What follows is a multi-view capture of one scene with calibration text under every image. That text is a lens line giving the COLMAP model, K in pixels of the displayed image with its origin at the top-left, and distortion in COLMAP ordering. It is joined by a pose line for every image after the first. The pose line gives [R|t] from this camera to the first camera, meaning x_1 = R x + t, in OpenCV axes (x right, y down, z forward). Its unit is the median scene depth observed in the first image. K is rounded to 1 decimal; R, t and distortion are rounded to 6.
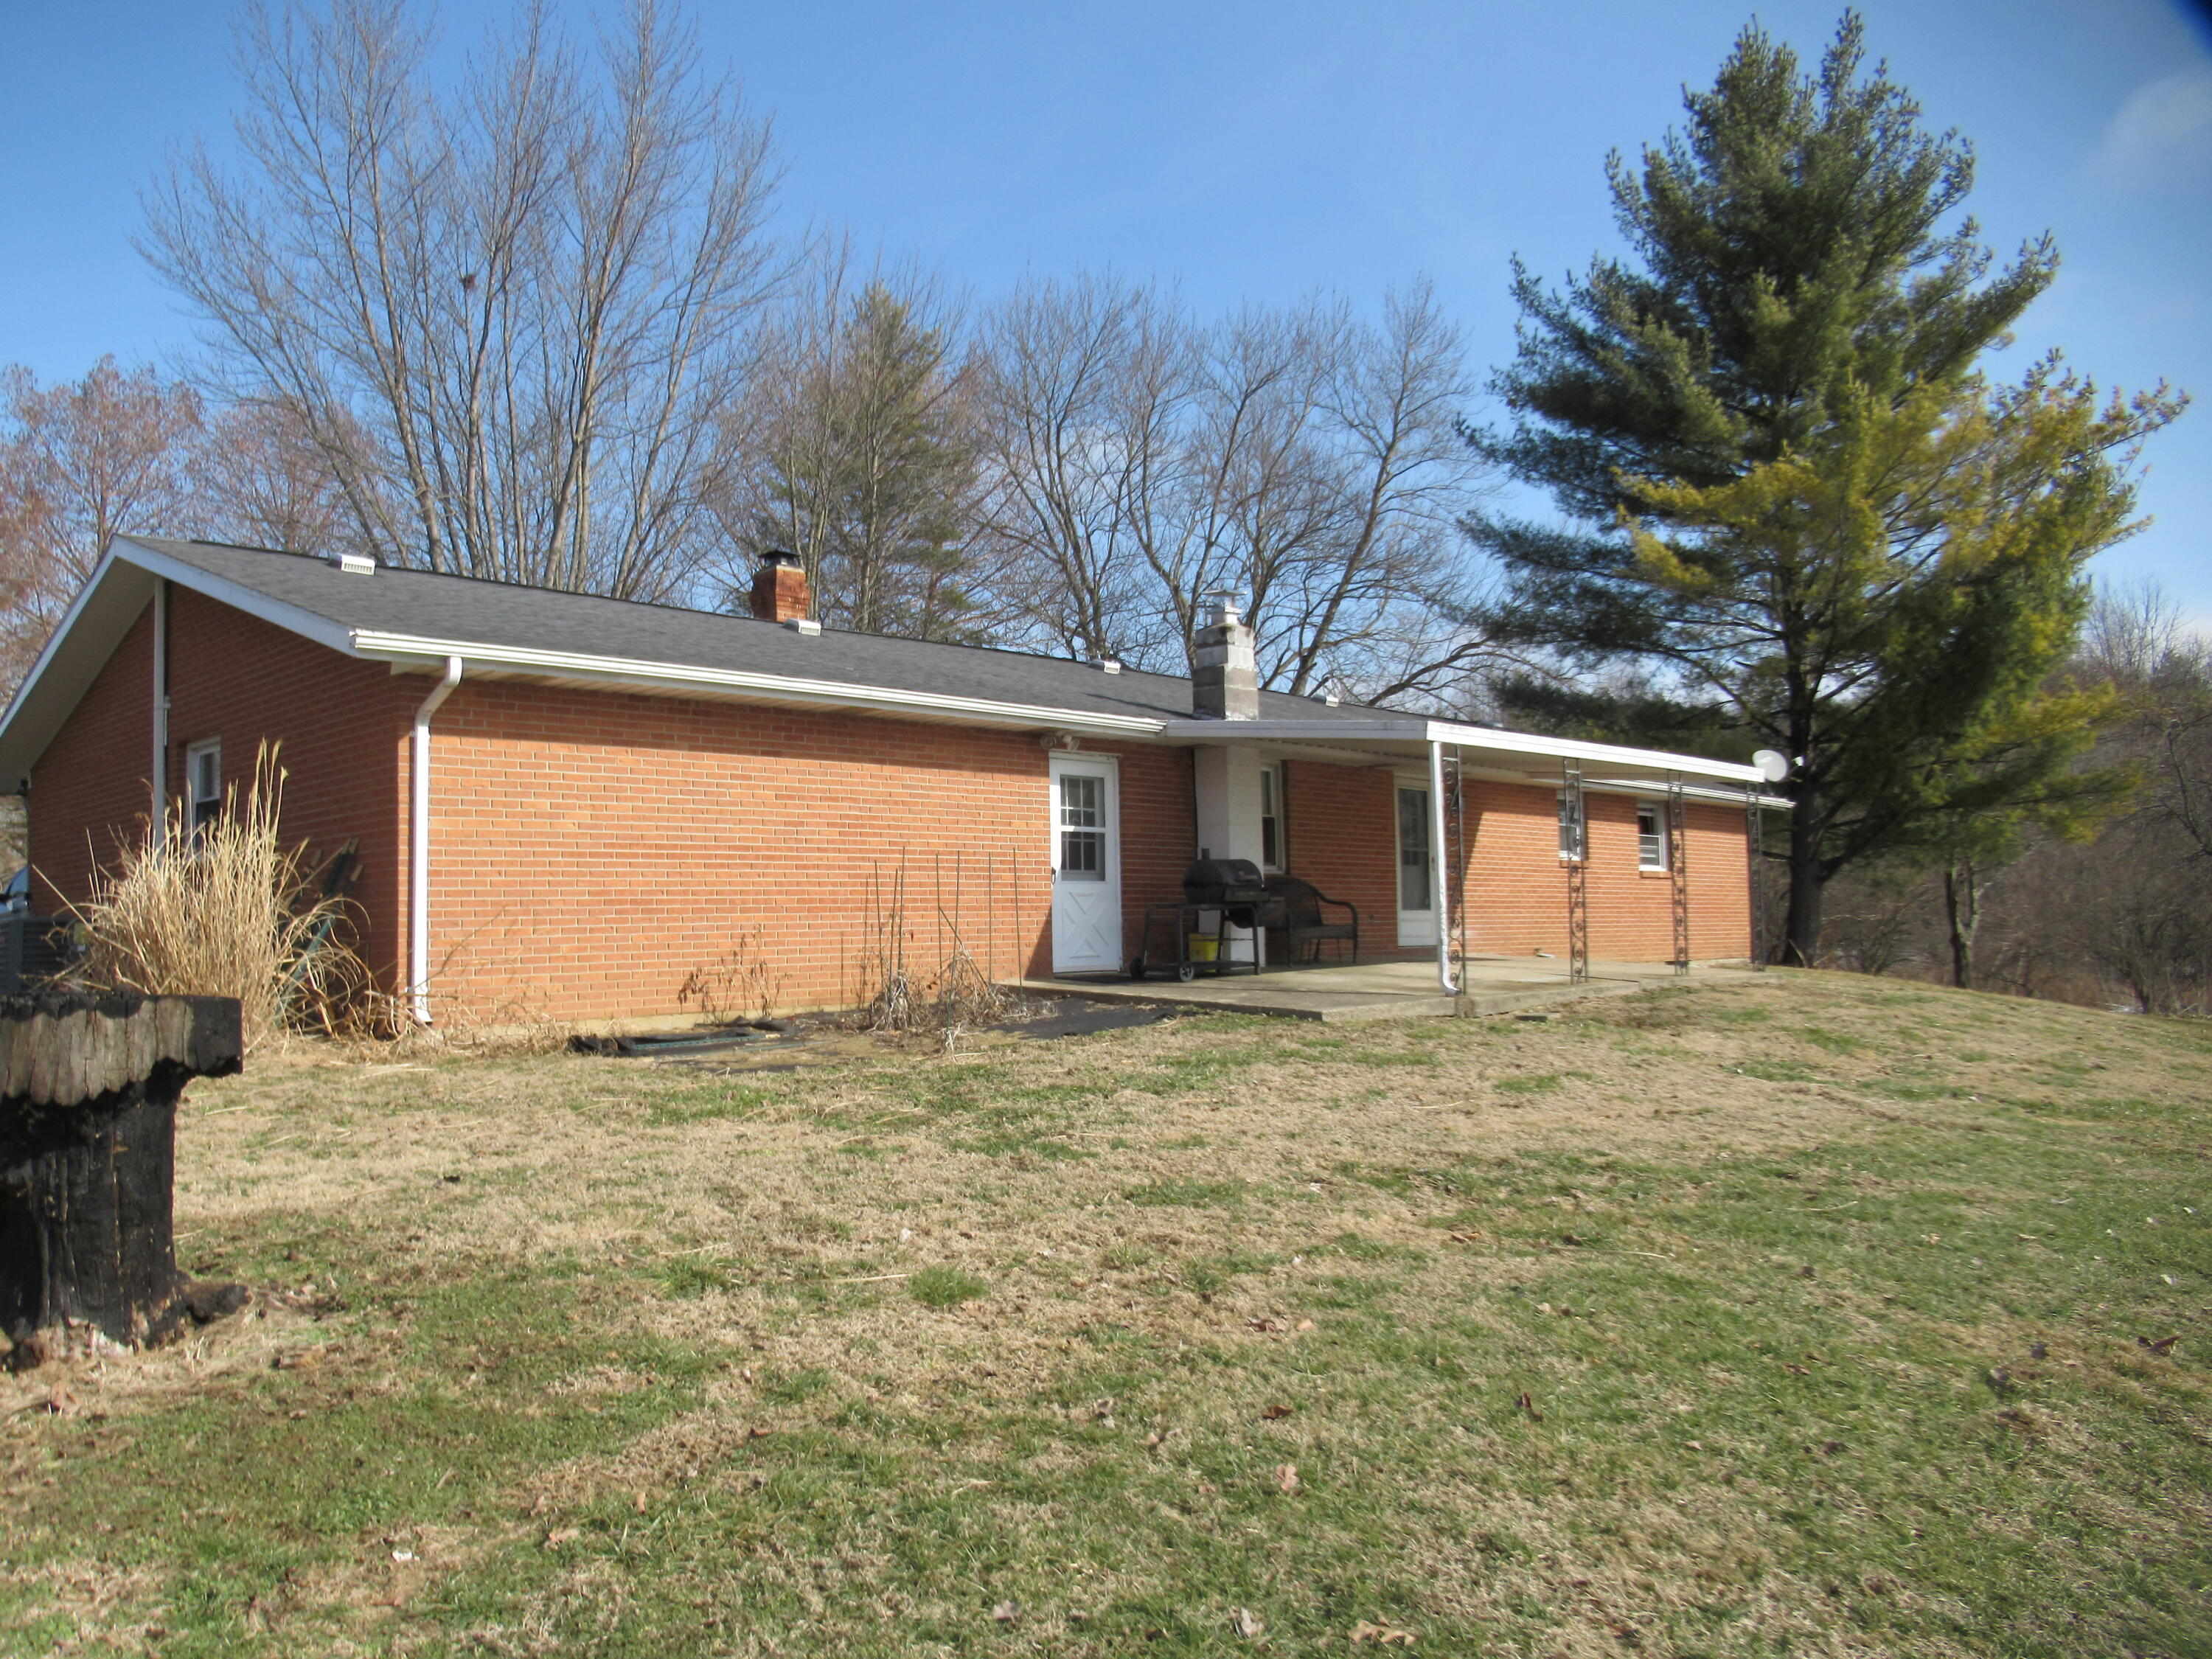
lens RADIAL K [[1635.3, 0, 1101.3], [0, 1635.3, 812.2], [0, 0, 1]] dist [-0.005253, 0.011068]
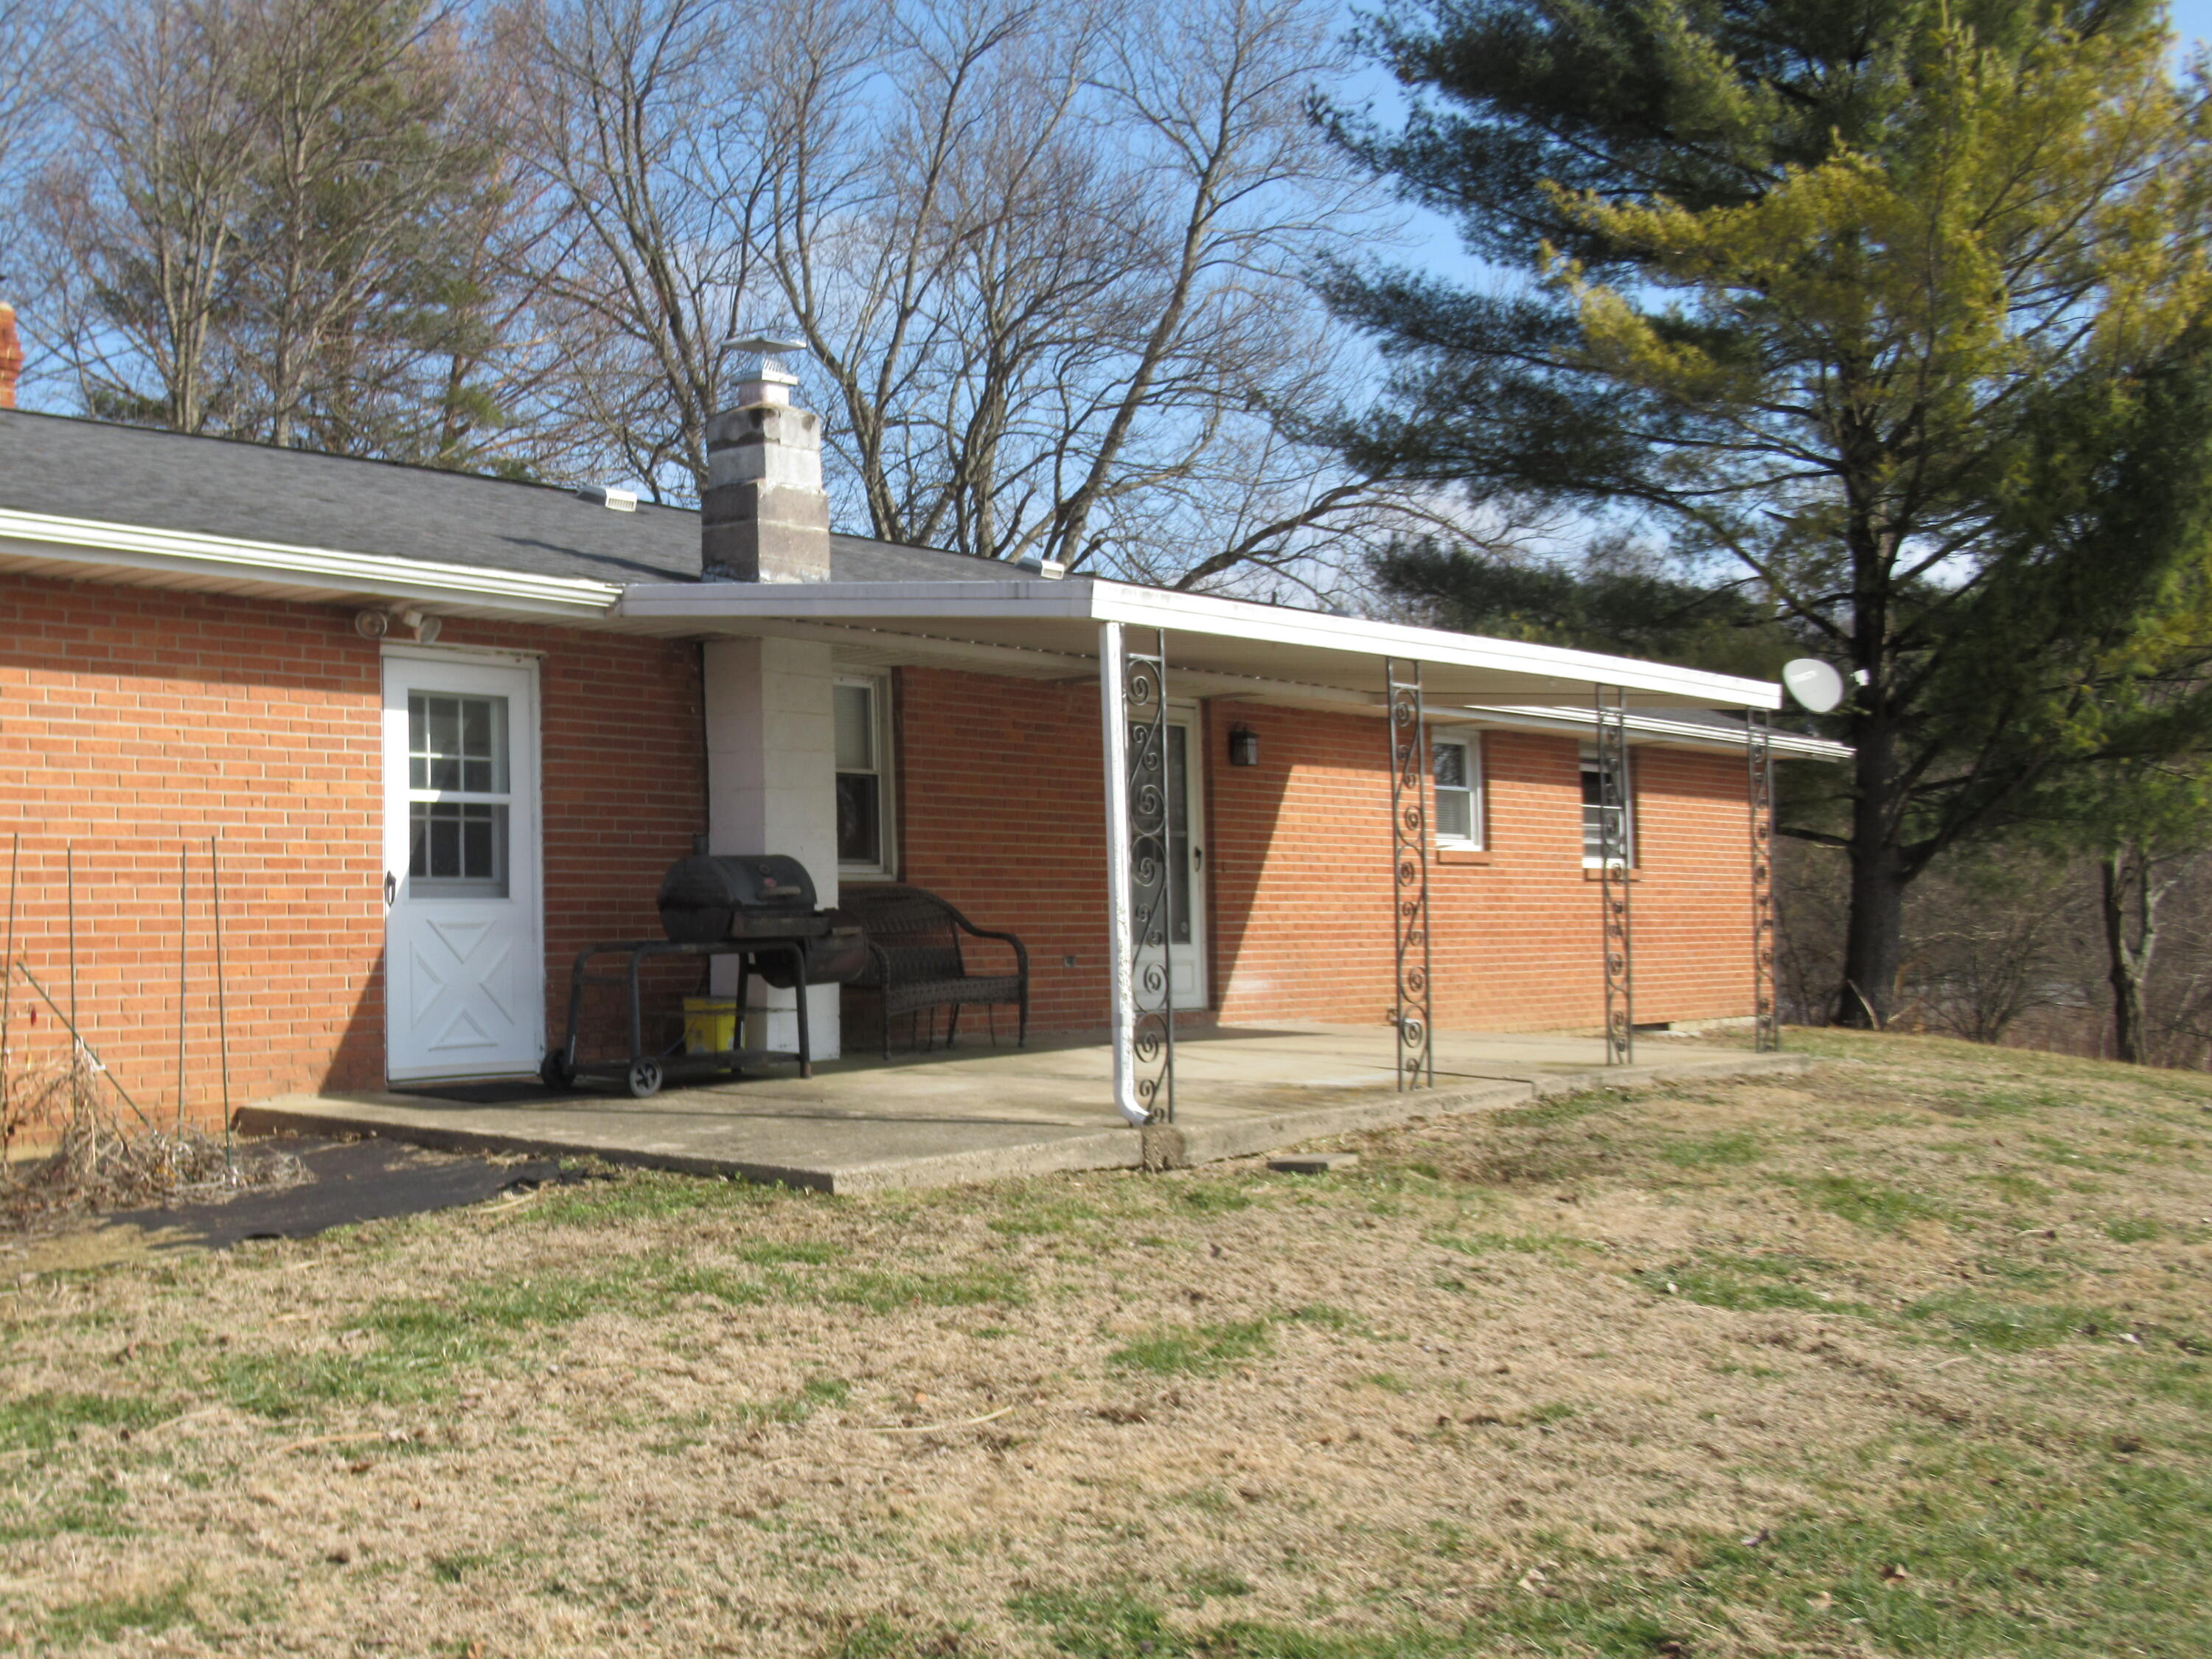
lens RADIAL K [[2445.2, 0, 1105.7], [0, 2445.2, 795.0], [0, 0, 1]] dist [0.001541, 0.013099]
pose [[0.996527, -0.002595, 0.083226, 0.088142], [0.001802, 0.999952, 0.009602, 0.001900], [-0.083247, -0.009419, 0.996484, 0.155462]]
